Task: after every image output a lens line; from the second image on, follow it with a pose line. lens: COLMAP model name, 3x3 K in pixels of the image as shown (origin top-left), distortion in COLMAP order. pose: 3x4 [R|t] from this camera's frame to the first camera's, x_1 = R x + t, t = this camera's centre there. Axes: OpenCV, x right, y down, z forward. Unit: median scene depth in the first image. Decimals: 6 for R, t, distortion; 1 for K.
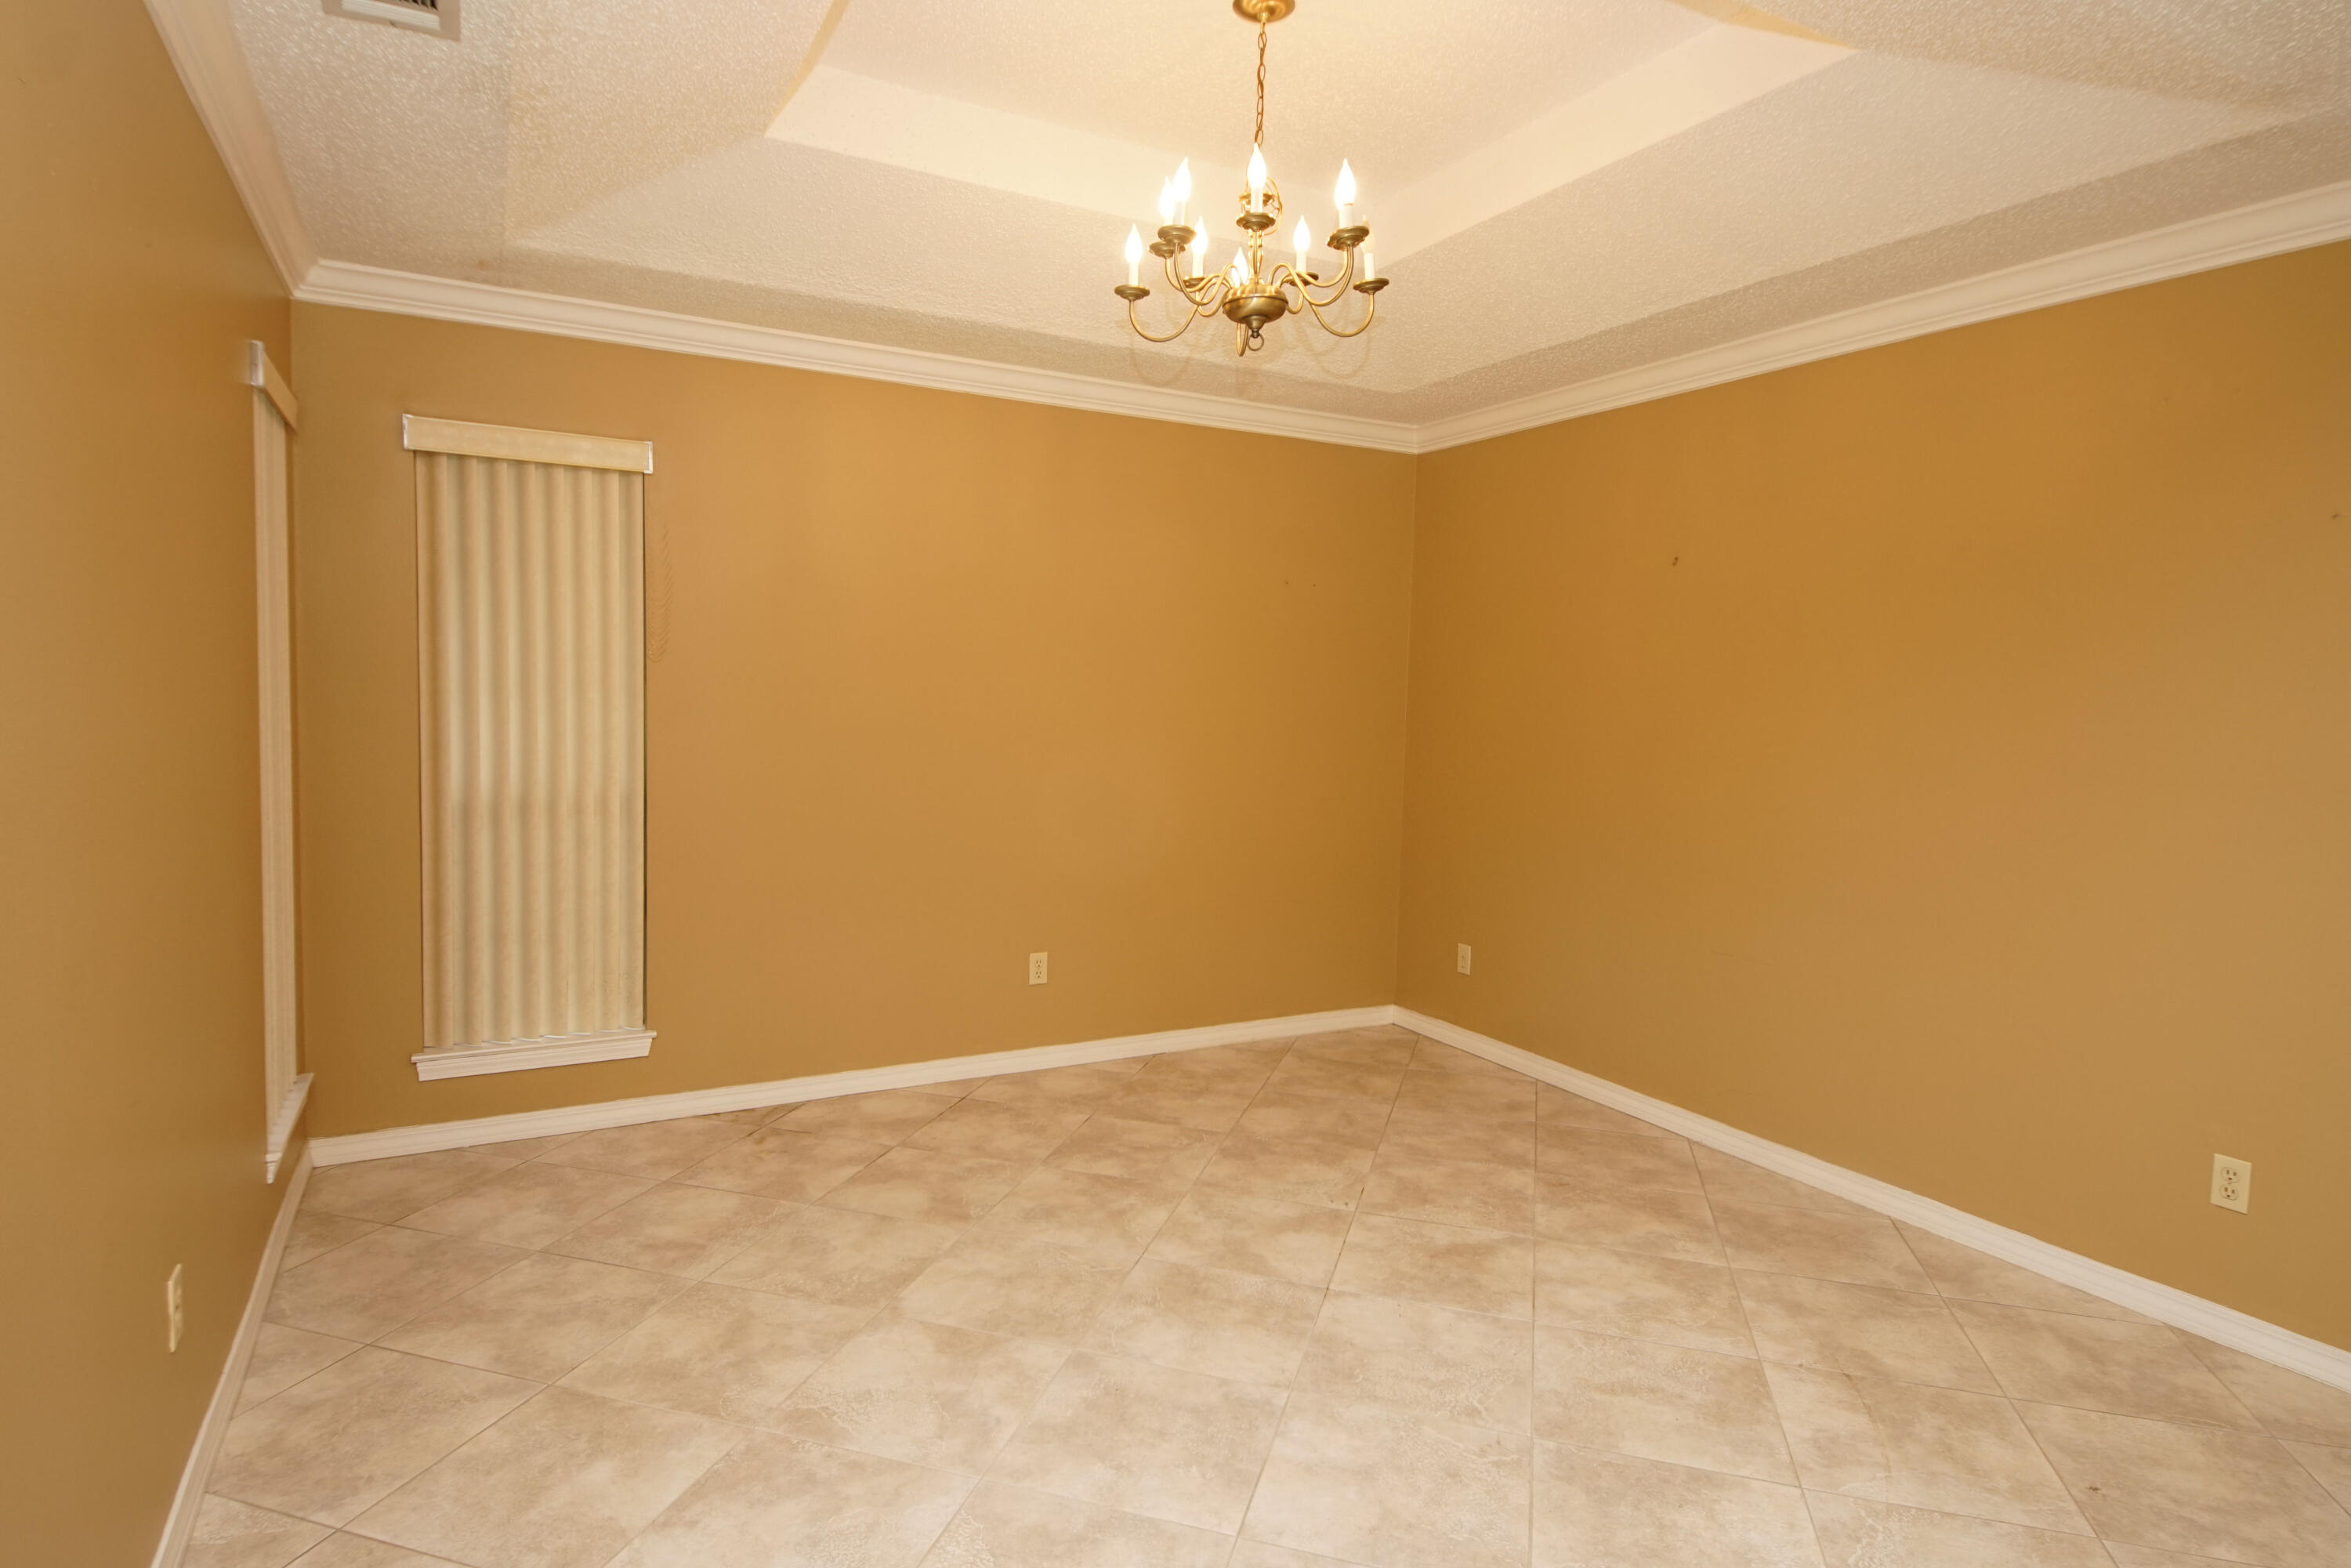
lens RADIAL K [[1259.1, 0, 1183.2], [0, 1259.1, 781.2], [0, 0, 1]] dist [0.029992, -0.027855]
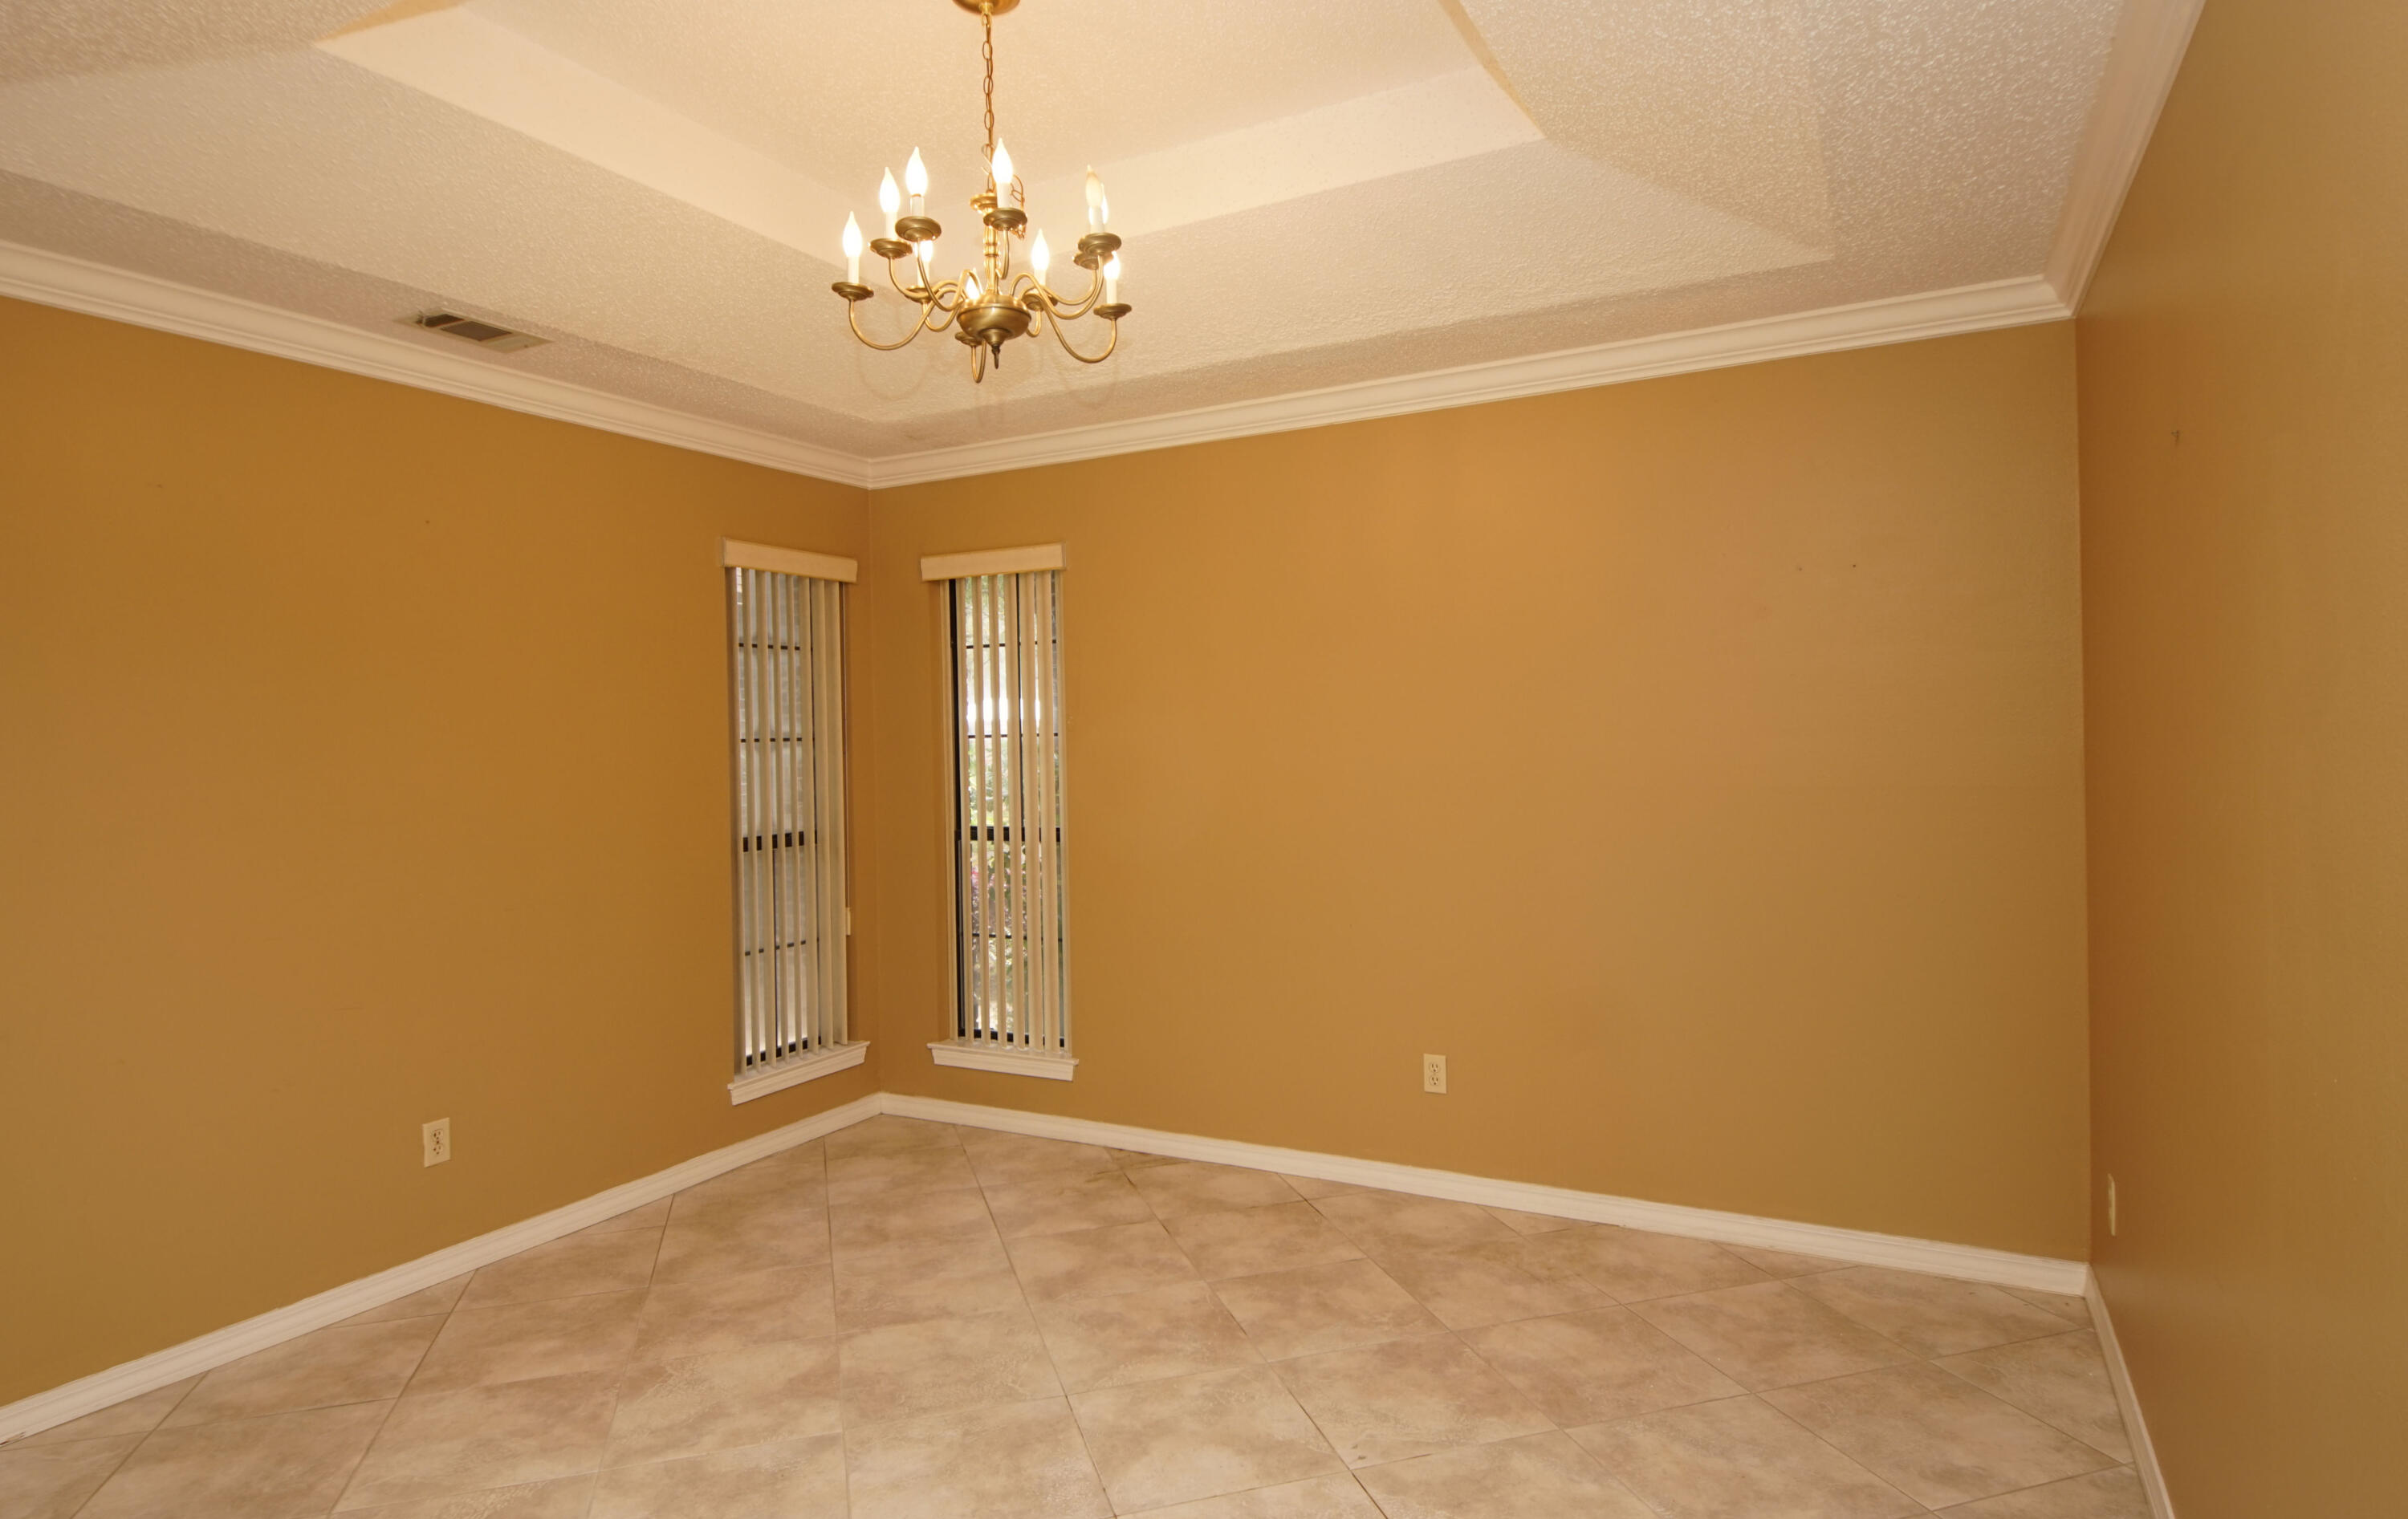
lens RADIAL K [[1338.1, 0, 1207.1], [0, 1338.1, 749.4], [0, 0, 1]] dist [0.012712, -0.006856]
pose [[0.551288, -0.025002, -0.833941, 0.674160], [-0.031858, 0.998191, -0.050987, -0.019835], [0.833707, 0.054676, 0.549494, 0.461220]]
